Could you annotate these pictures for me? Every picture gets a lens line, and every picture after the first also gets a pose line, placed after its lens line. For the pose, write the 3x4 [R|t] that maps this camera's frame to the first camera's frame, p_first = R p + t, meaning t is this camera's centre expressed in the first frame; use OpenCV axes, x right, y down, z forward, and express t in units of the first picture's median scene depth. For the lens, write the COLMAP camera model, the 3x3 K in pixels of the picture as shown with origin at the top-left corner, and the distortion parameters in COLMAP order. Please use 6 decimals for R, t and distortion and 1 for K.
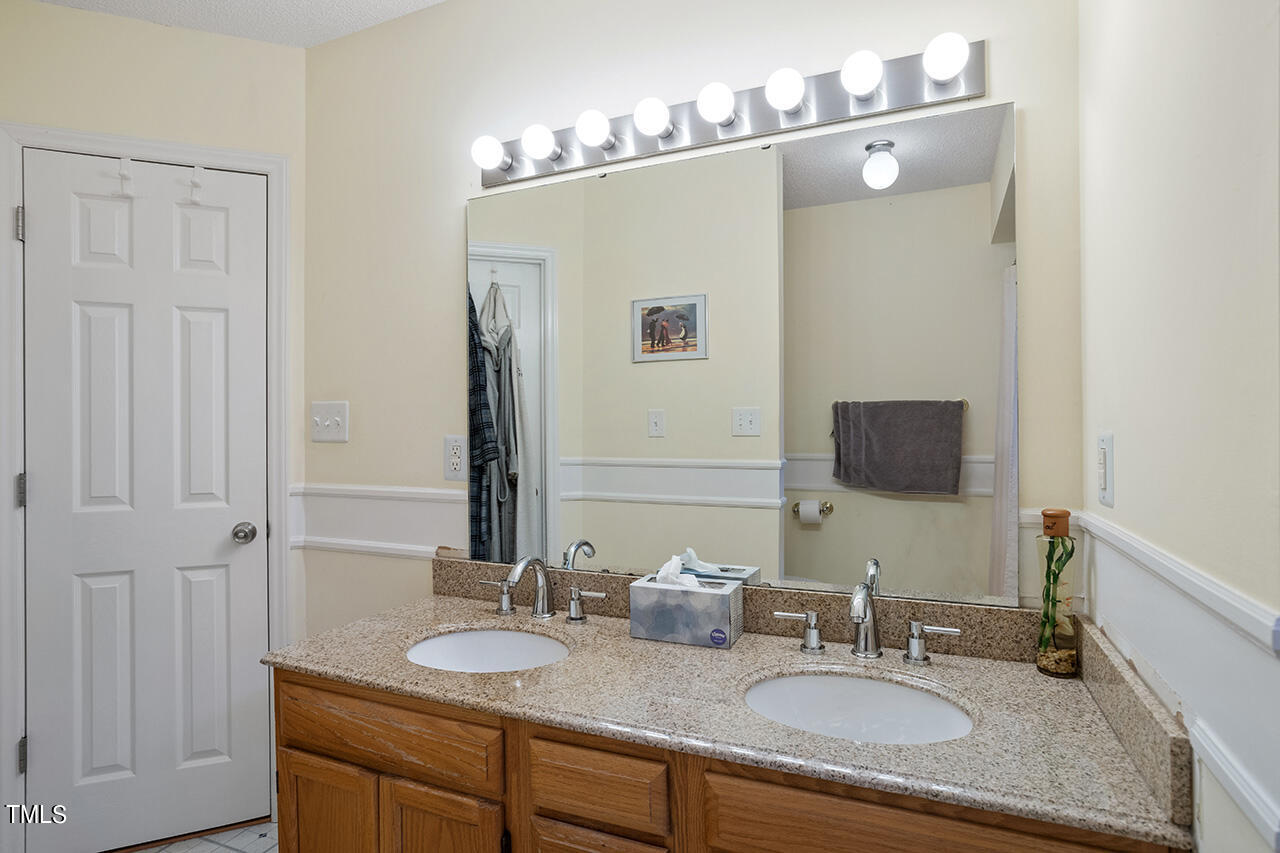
lens RADIAL K [[671.3, 0, 640.1], [0, 671.3, 422.0], [0, 0, 1]] dist [-0.030402, 0.000242]
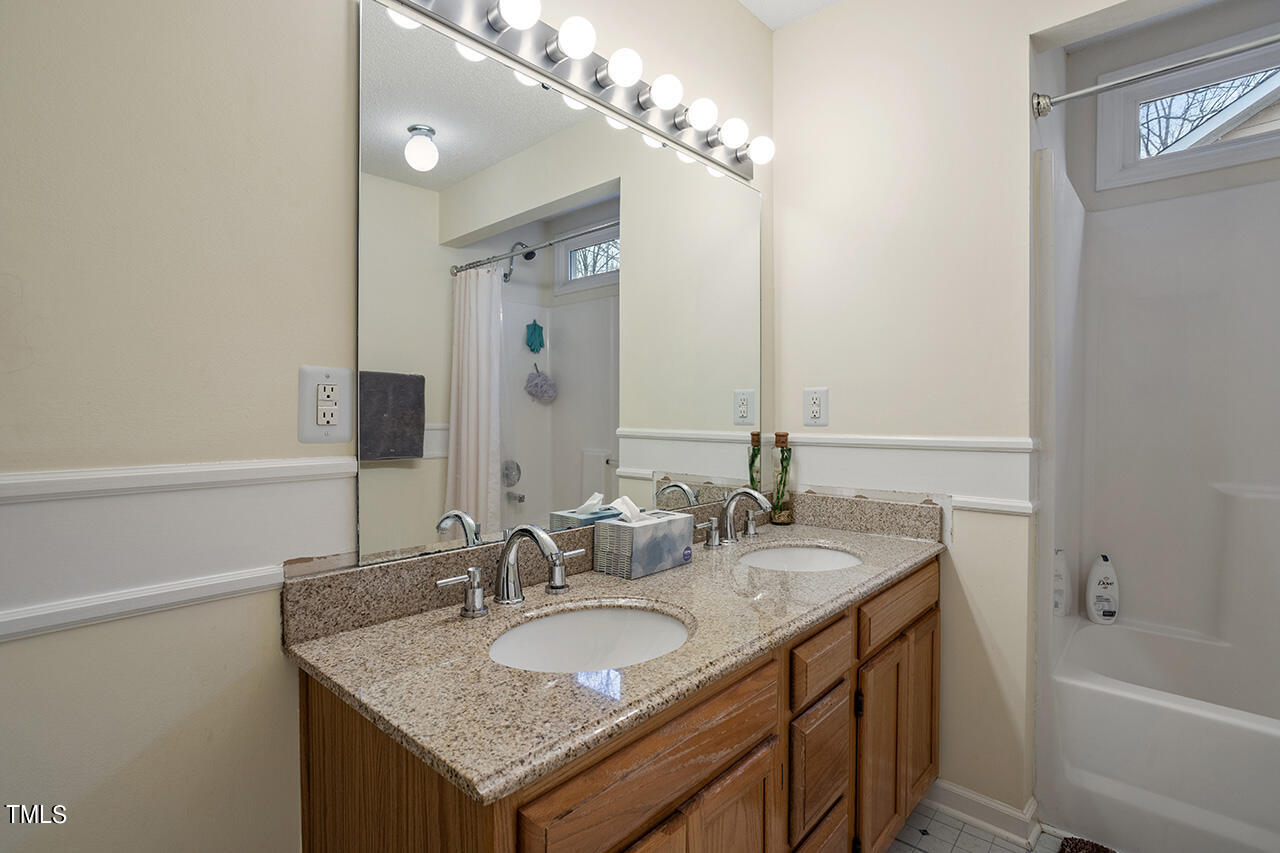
lens RADIAL K [[615.0, 0, 640.8], [0, 615.0, 418.7], [0, 0, 1]] dist [0.001336, 0.000196]
pose [[0.319375, 0.000474, 0.947628, -0.943296], [-0.010566, 0.999939, 0.003061, 0.082485], [-0.947569, -0.010990, 0.319361, 0.743041]]
